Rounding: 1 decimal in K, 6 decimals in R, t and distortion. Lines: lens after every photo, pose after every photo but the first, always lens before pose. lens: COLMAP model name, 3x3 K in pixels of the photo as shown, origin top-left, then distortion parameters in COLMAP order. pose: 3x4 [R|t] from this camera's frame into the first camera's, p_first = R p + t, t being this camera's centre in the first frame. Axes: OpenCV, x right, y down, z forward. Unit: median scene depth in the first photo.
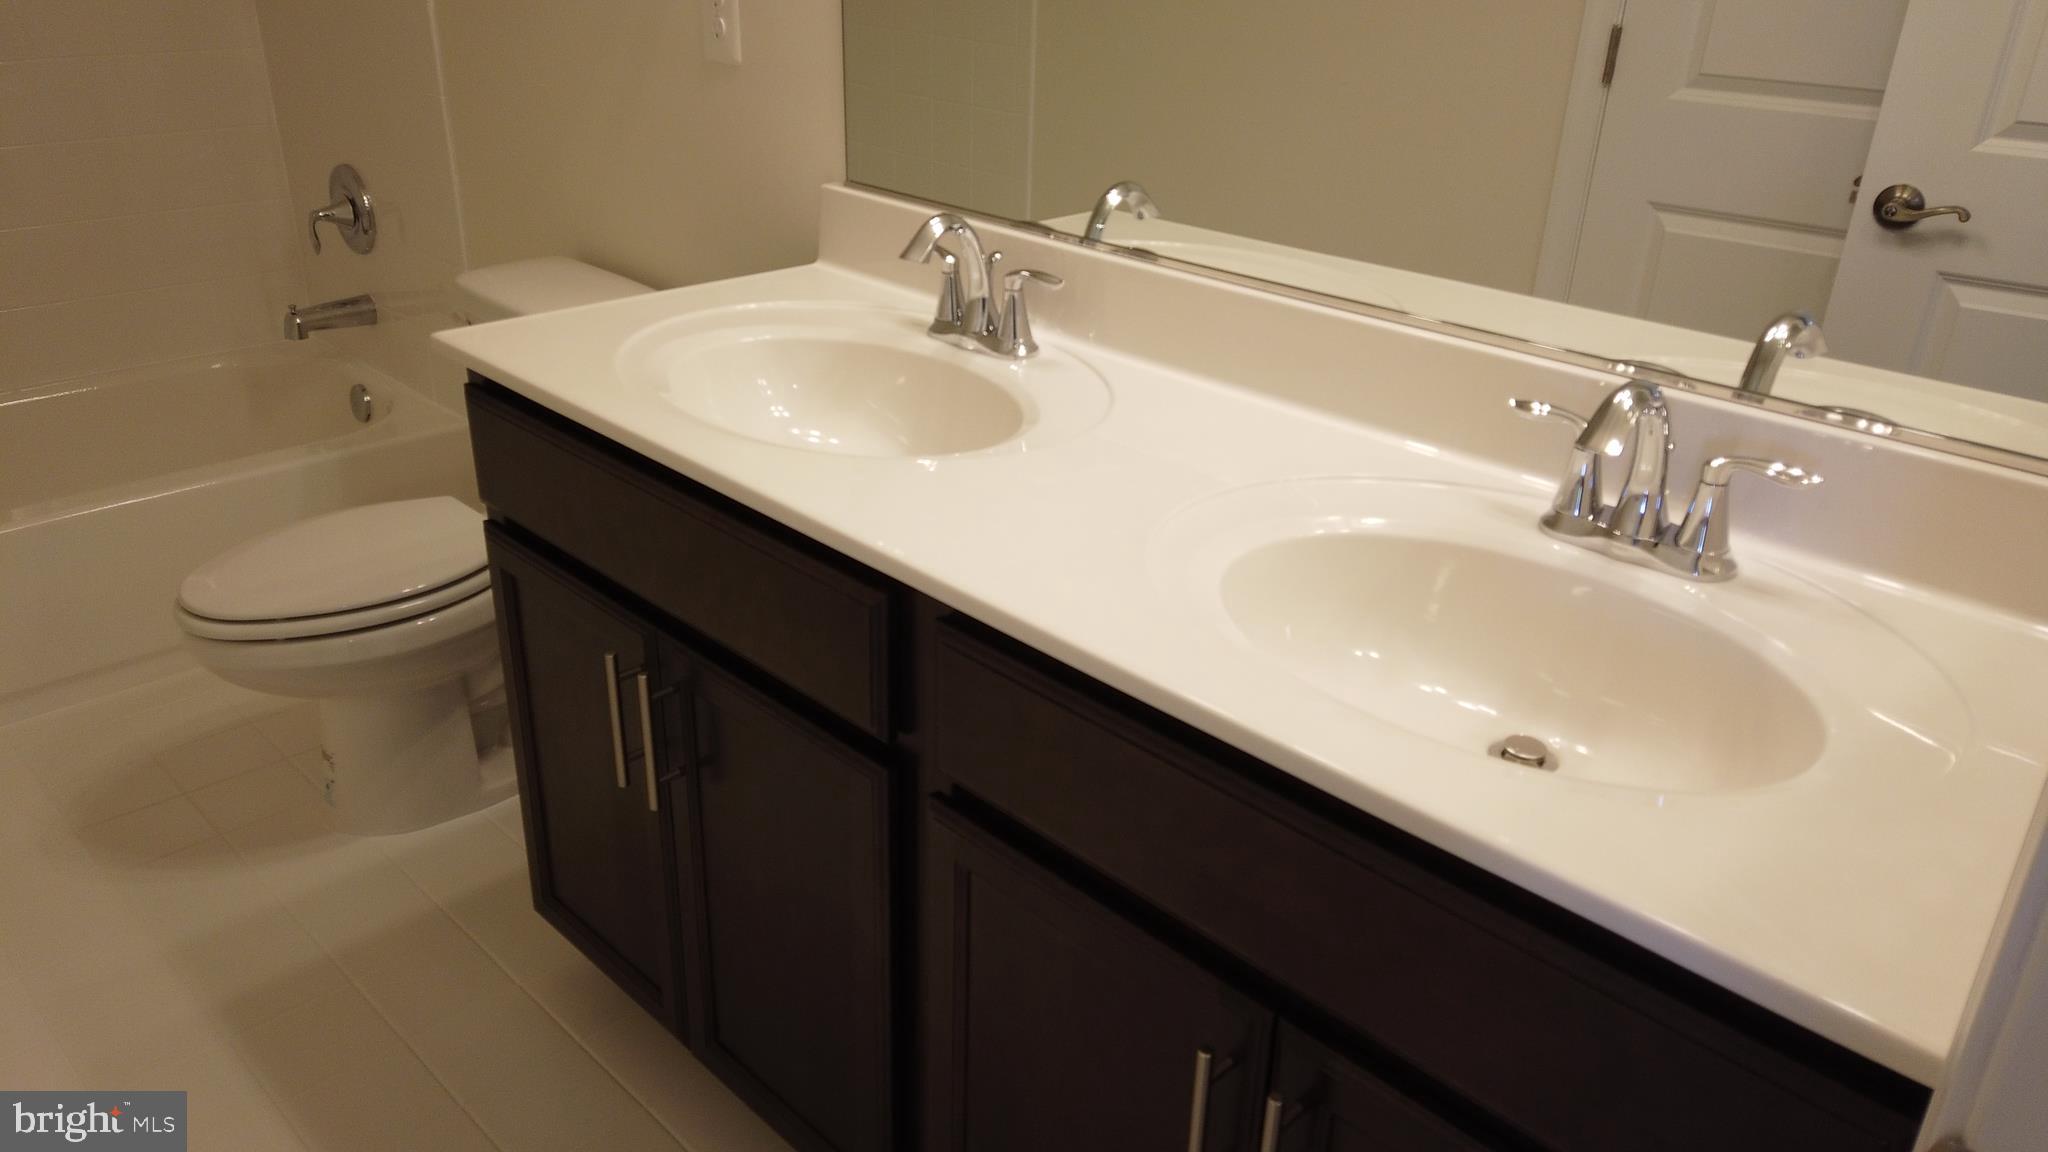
lens RADIAL K [[1483.3, 0, 1022.2], [0, 1483.3, 582.5], [0, 0, 1]] dist [0.079759, -0.090692]
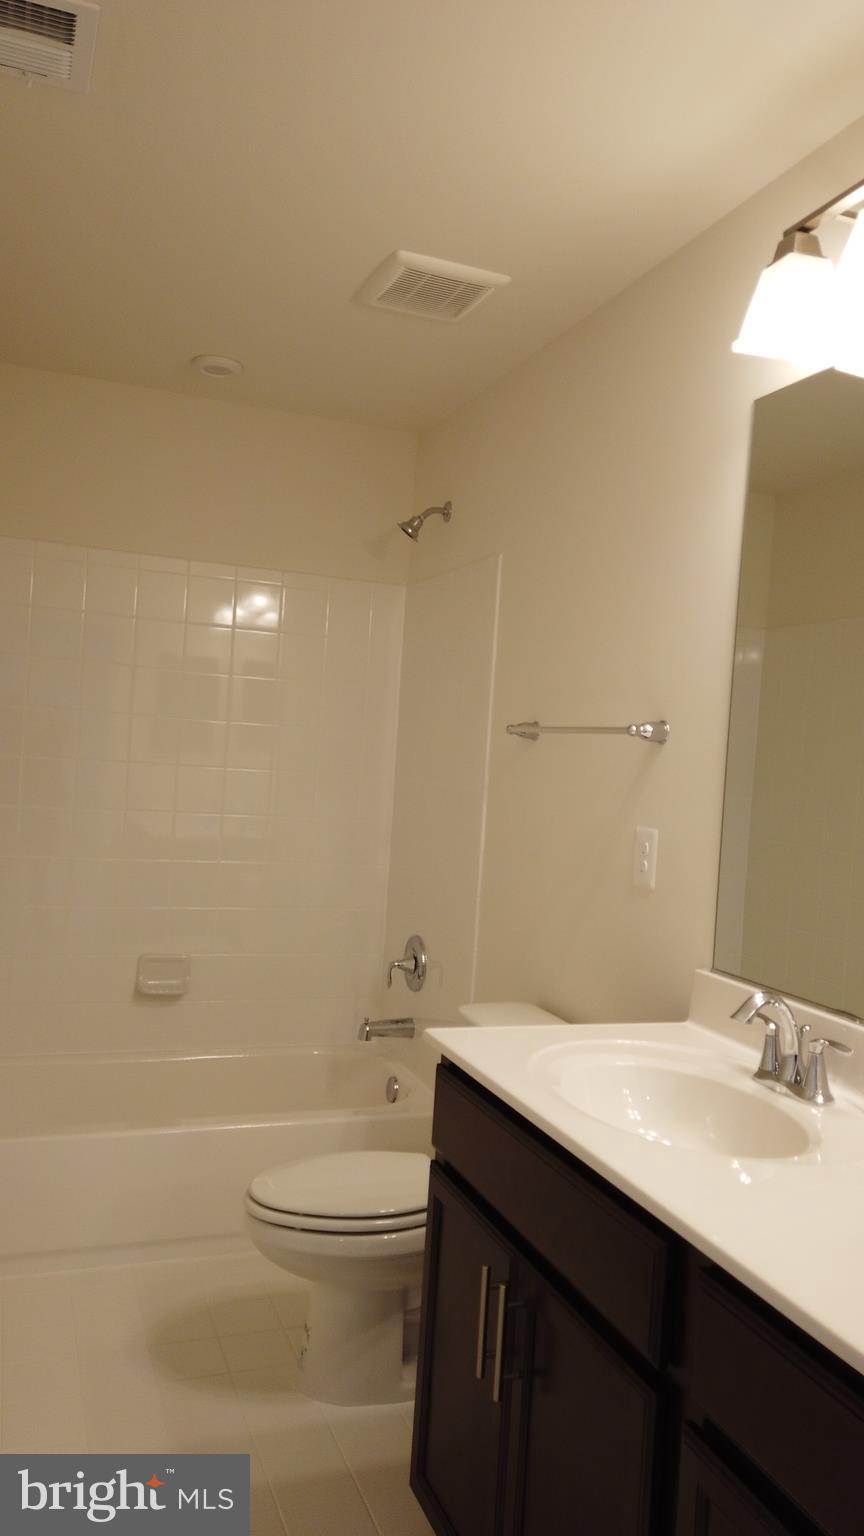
lens RADIAL K [[1112.5, 0, 432.0], [0, 1112.5, 768.0], [0, 0, 1]] dist [0.079759, -0.090692]
pose [[0.911041, 0.033277, -0.410972, 0.086765], [-0.210298, 0.894846, -0.393732, 0.049306], [0.354654, 0.445133, 0.822239, -0.090851]]
